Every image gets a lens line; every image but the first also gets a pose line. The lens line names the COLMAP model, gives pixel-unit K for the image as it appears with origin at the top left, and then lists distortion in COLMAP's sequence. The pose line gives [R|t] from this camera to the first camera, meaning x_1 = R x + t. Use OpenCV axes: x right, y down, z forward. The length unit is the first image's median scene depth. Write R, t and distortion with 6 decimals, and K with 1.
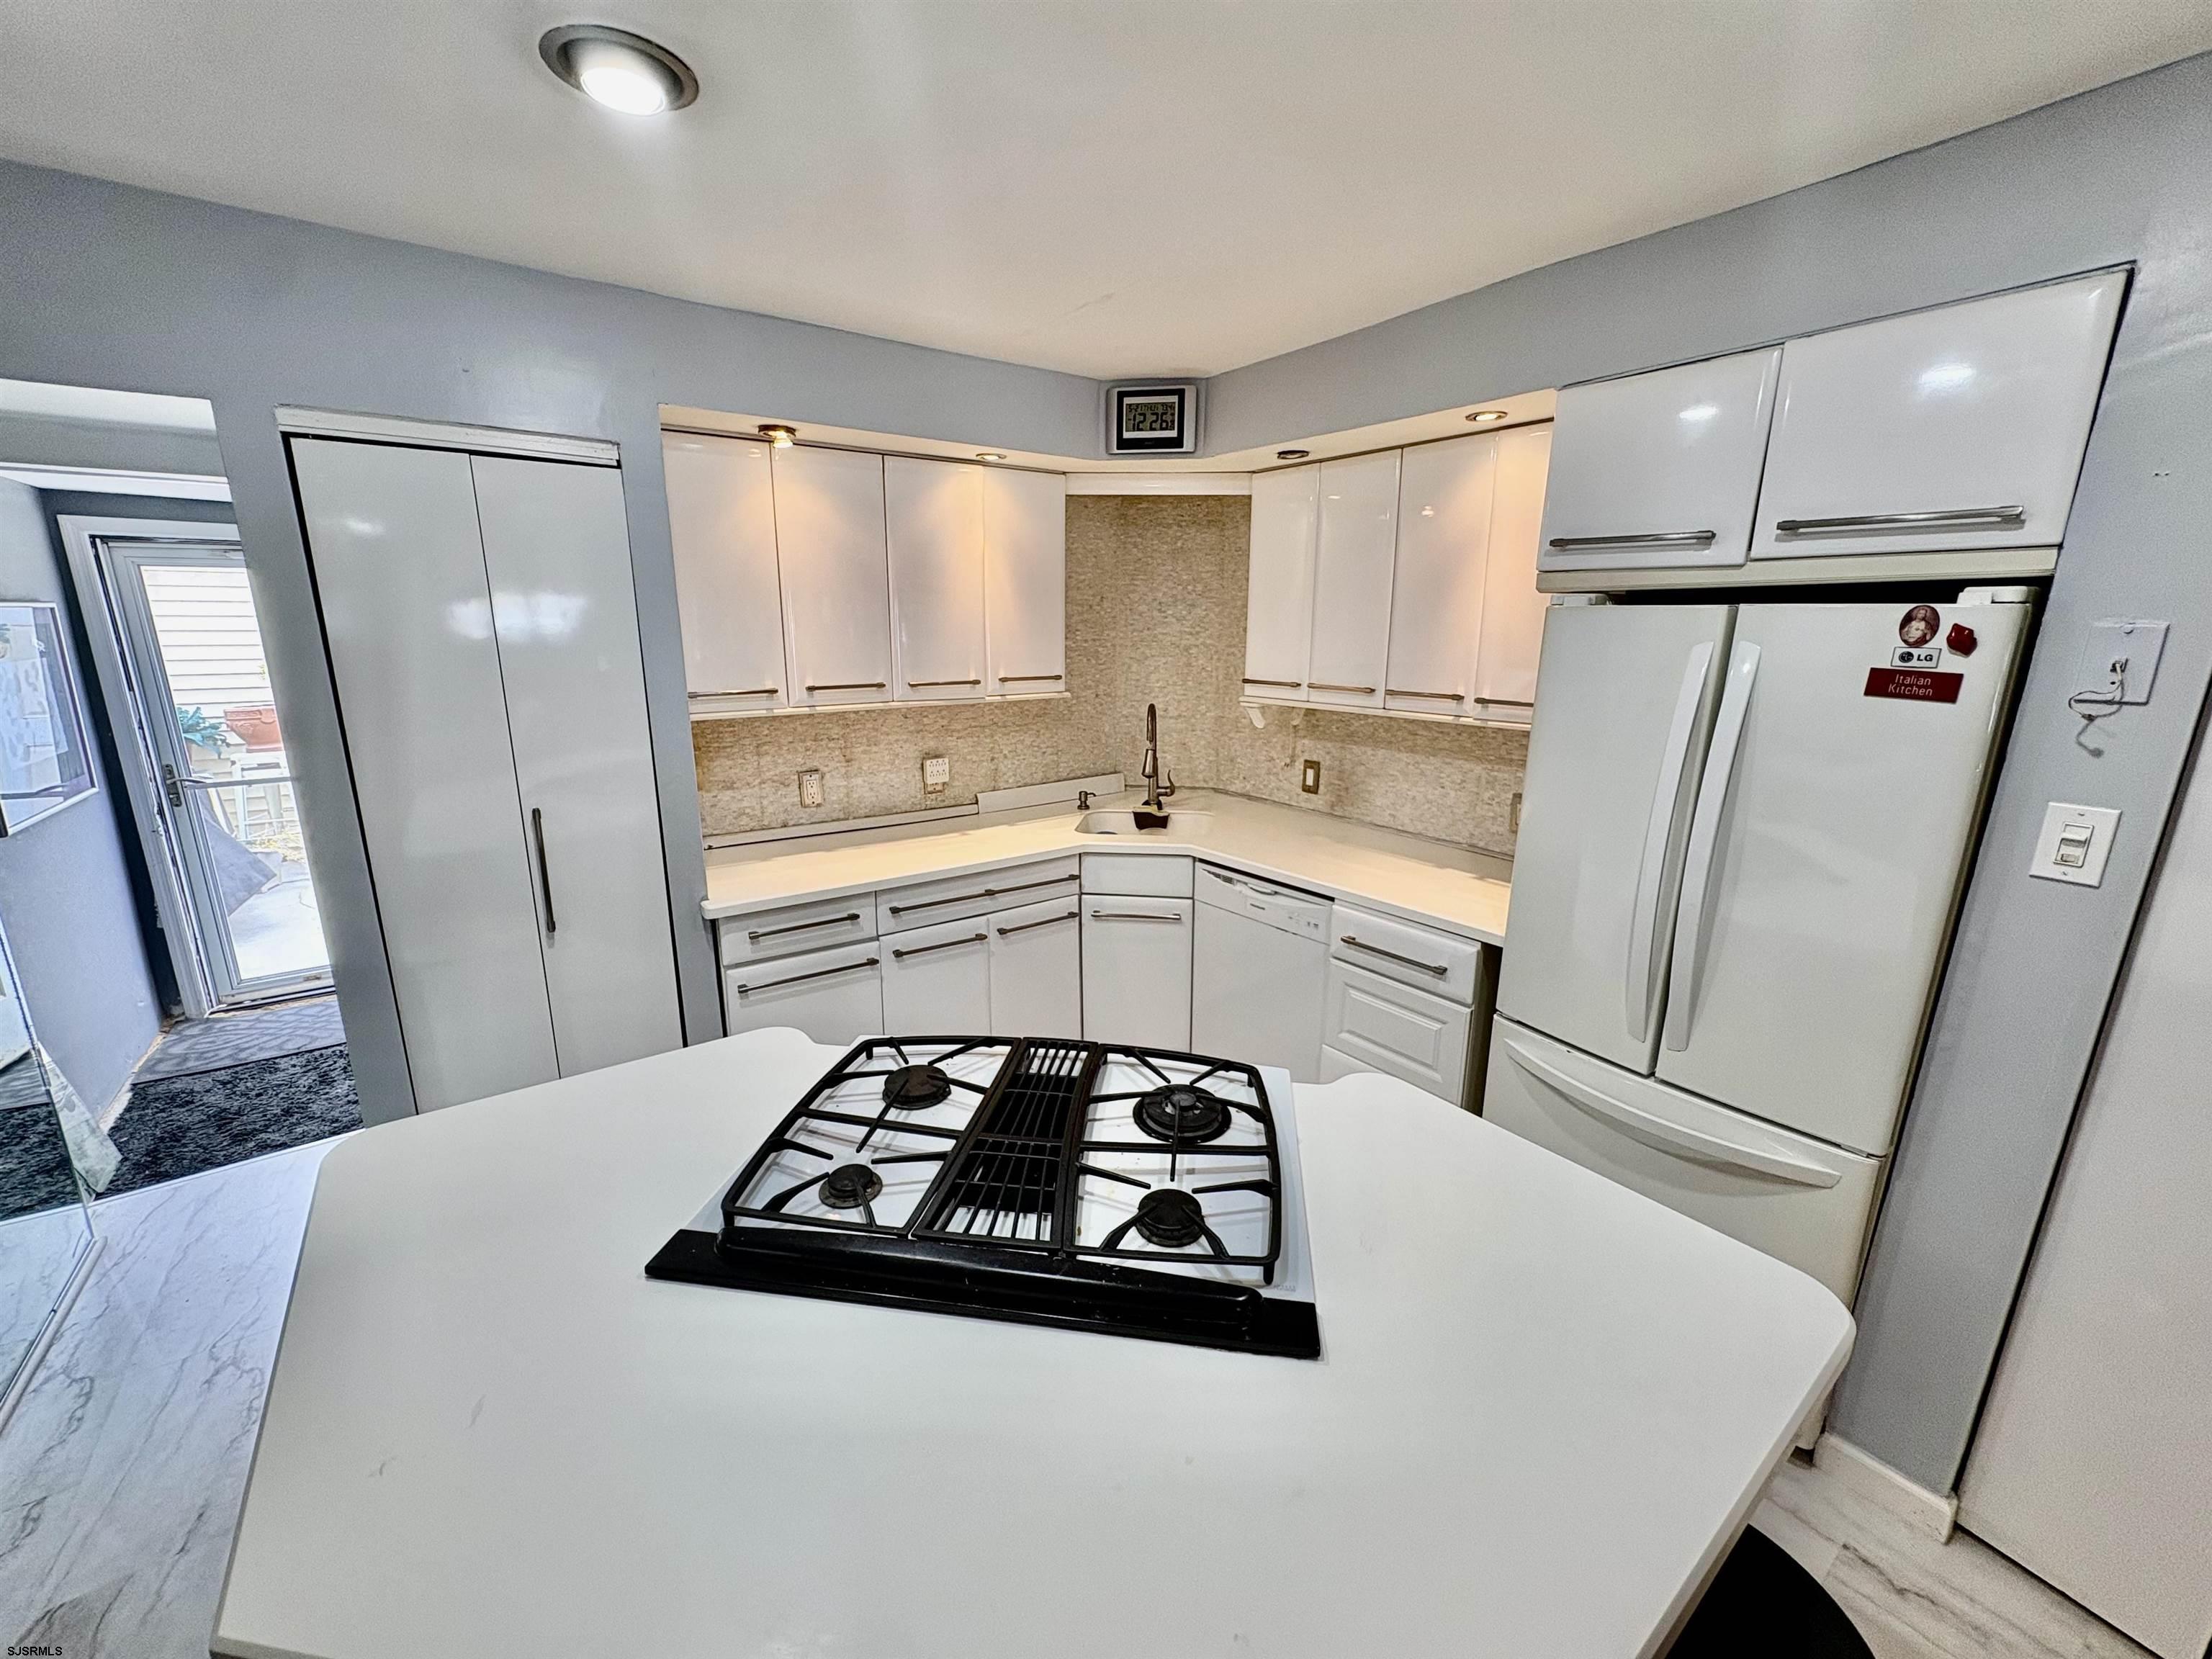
lens RADIAL K [[870.1, 0, 1102.8], [0, 870.1, 833.0], [0, 0, 1]] dist [0.003345, -0.000209]
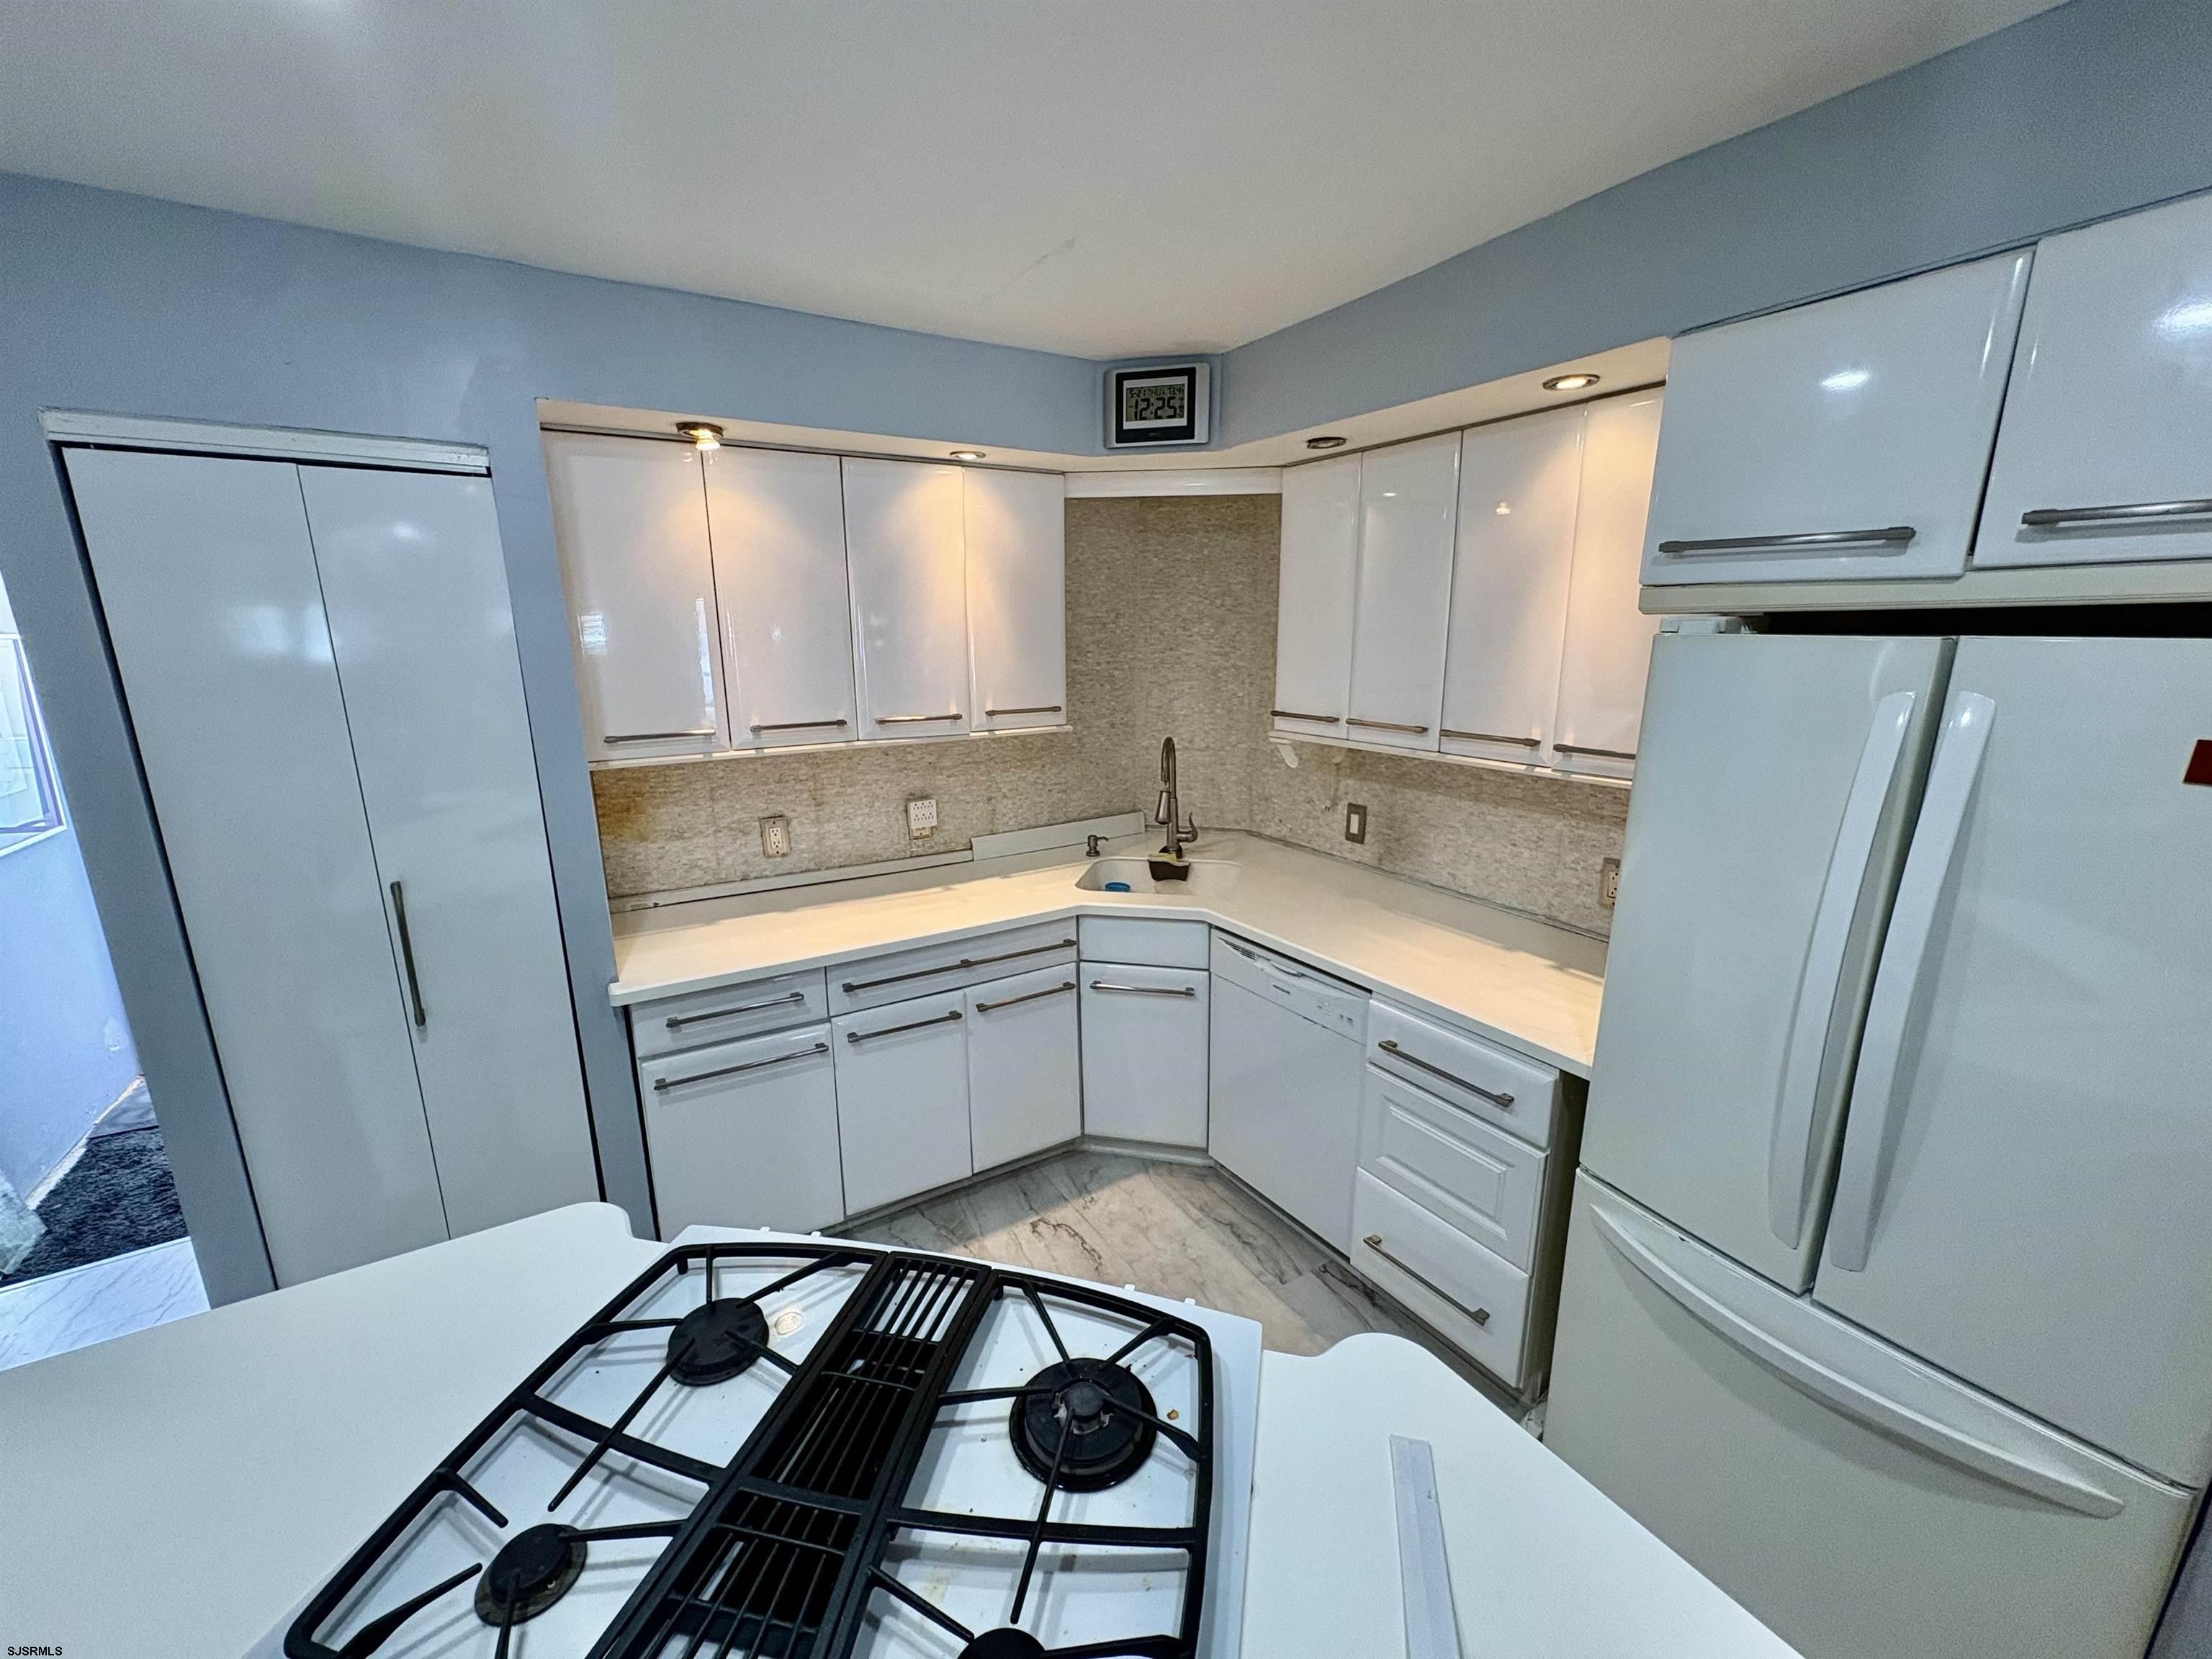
lens RADIAL K [[870.1, 0, 1104.0], [0, 870.1, 833.6], [0, 0, 1]] dist [0.003345, -0.000209]
pose [[0.996742, 0.008686, -0.080183, 0.086295], [-0.009065, 0.999949, -0.004373, -0.067532], [0.080141, 0.005086, 0.996771, 0.185378]]
